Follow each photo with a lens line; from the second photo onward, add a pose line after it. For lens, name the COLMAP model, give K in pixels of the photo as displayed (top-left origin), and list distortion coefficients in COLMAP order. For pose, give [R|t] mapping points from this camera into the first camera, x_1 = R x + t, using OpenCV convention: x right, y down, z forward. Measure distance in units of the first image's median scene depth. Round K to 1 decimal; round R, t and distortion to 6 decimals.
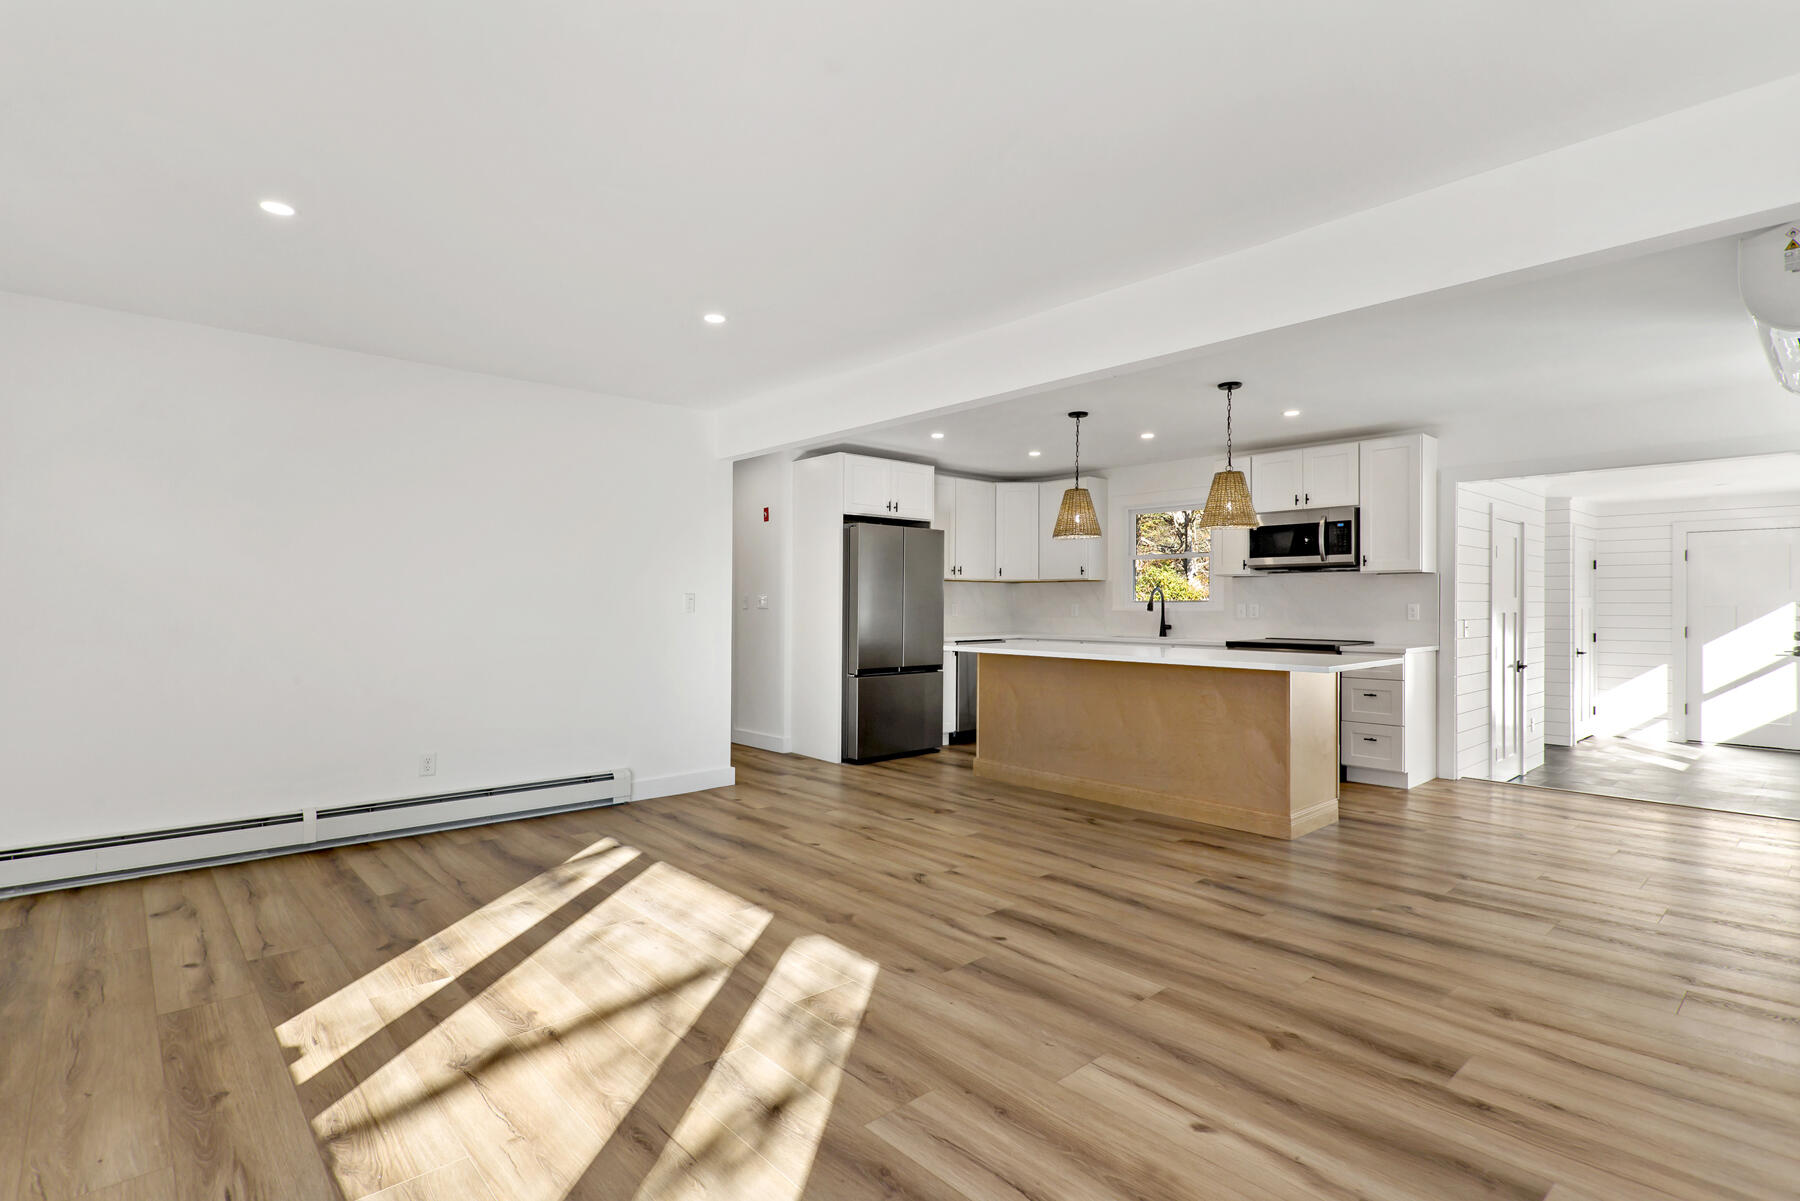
lens RADIAL K [[876.3, 0, 899.9], [0, 876.3, 618.2], [0, 0, 1]] dist [-0.001651, 0.000267]
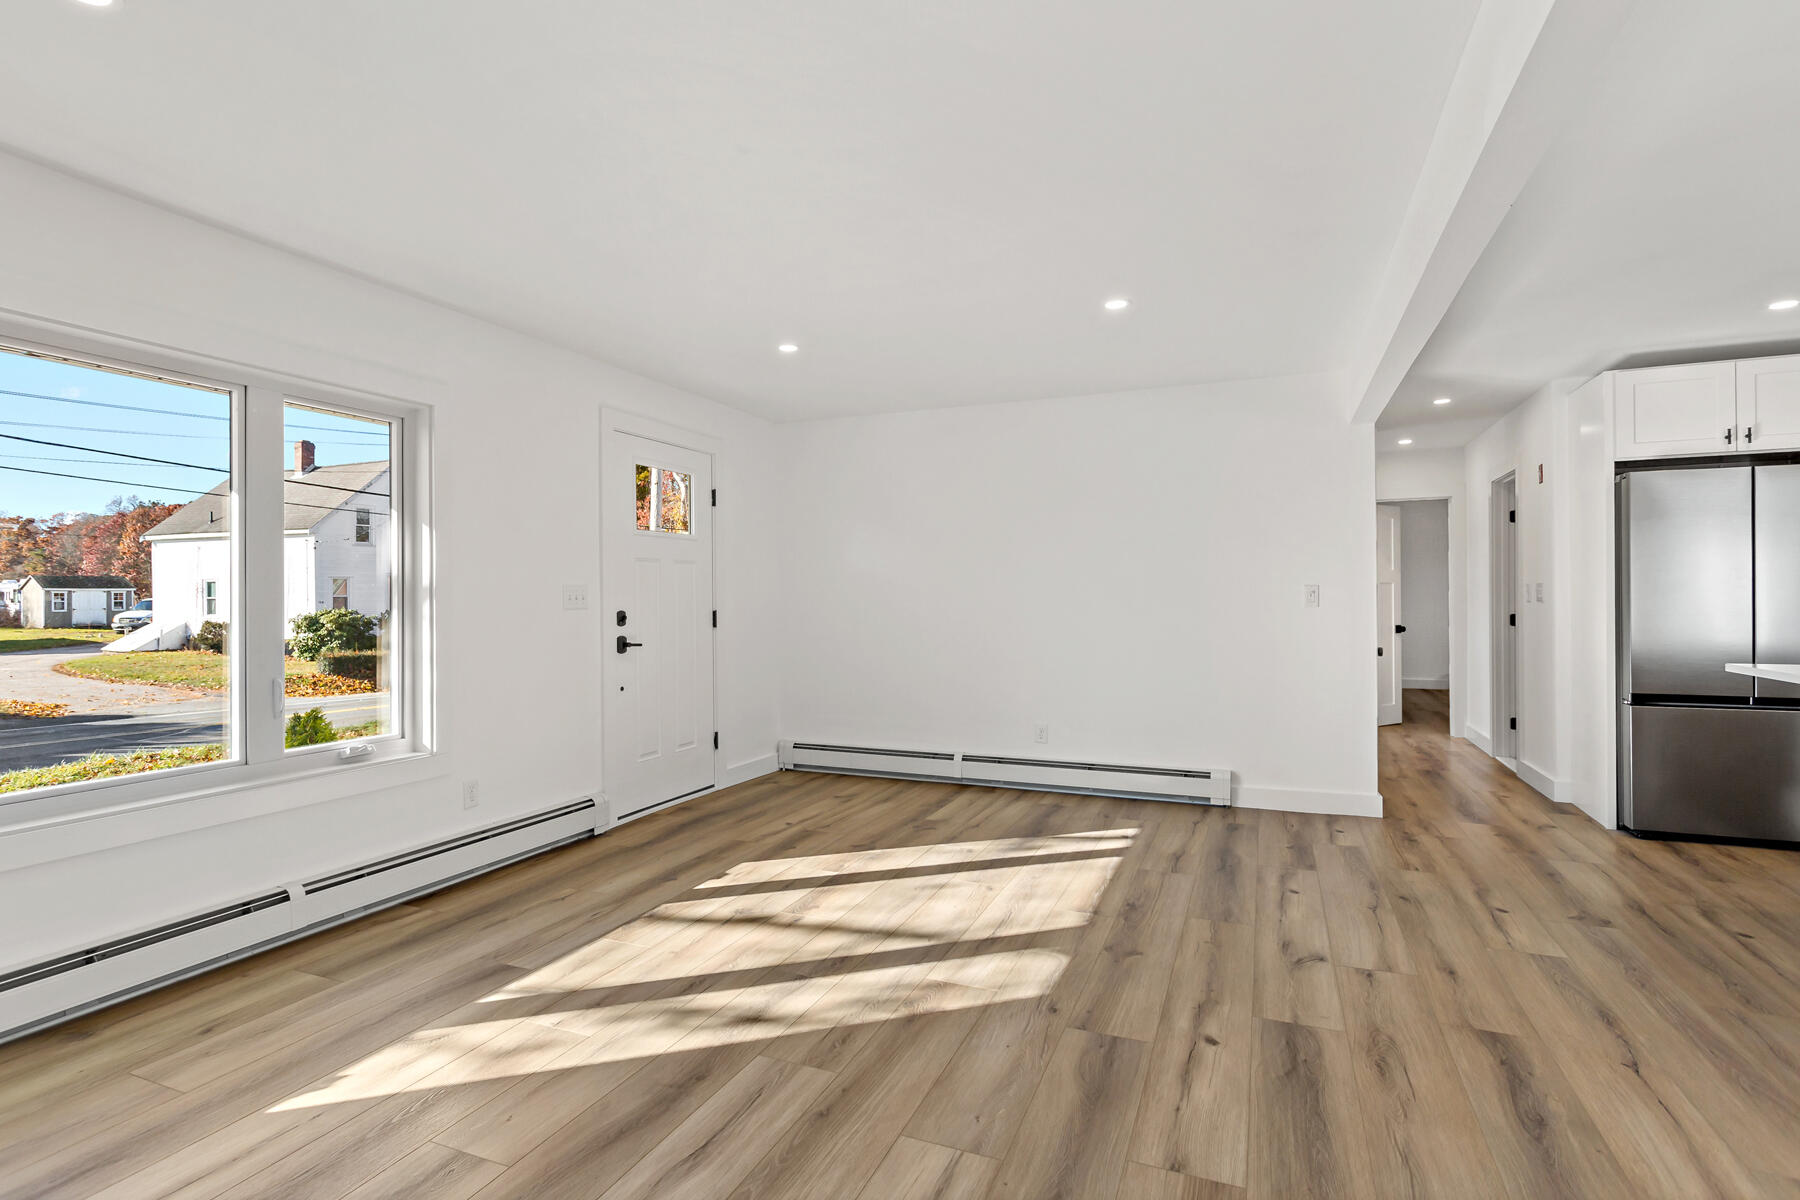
lens RADIAL K [[902.4, 0, 876.9], [0, 902.4, 603.4], [0, 0, 1]] dist [0.004531, 0.000305]
pose [[0.414636, -0.000321, -0.909987, 0.443705], [-0.008072, 0.999959, -0.004031, -0.002452], [0.909952, 0.009017, 0.414616, 0.262838]]
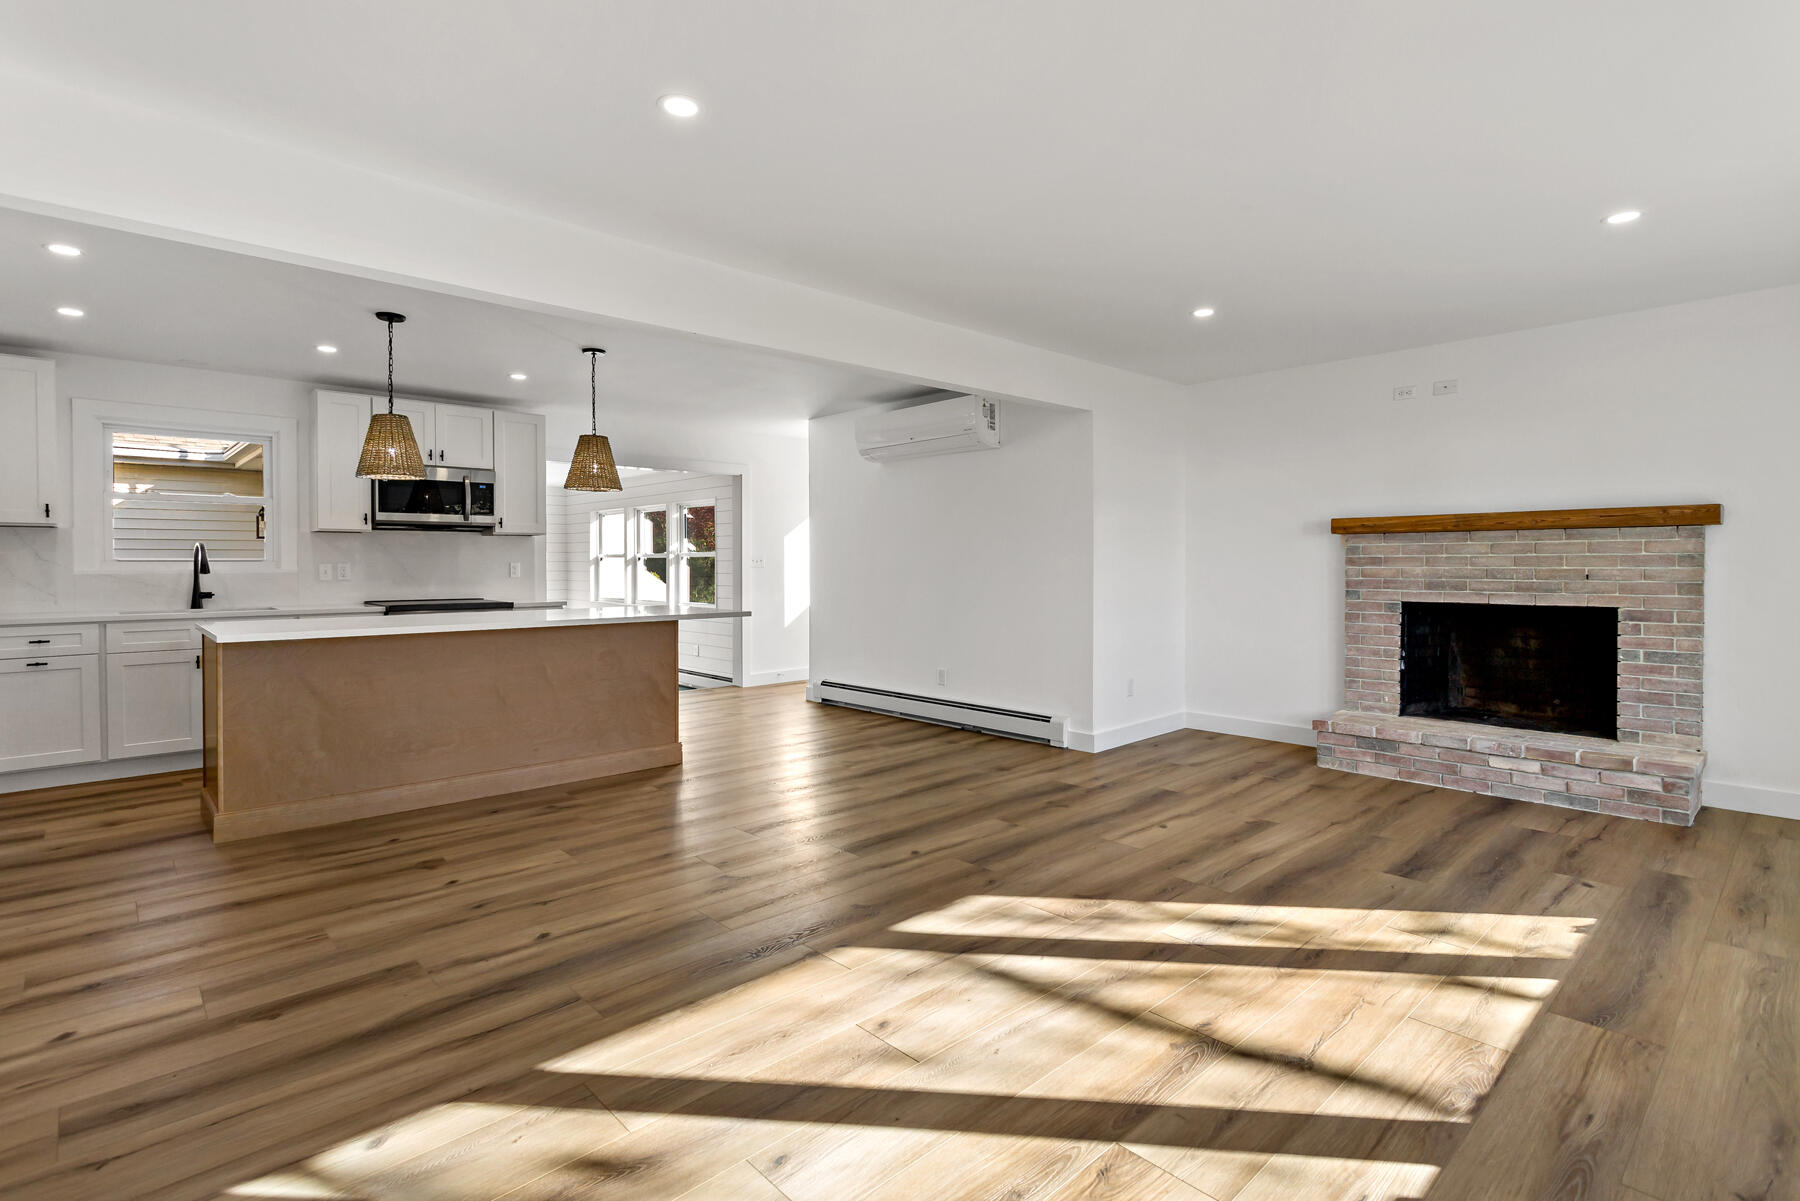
lens RADIAL K [[857.6, 0, 887.3], [0, 857.6, 554.0], [0, 0, 1]] dist [0.000465, 0.000764]
pose [[-0.000490, 0.006909, 0.999976, -0.642836], [0.019975, 0.999777, -0.006898, -0.012536], [-0.999800, 0.019971, -0.000628, 0.651342]]
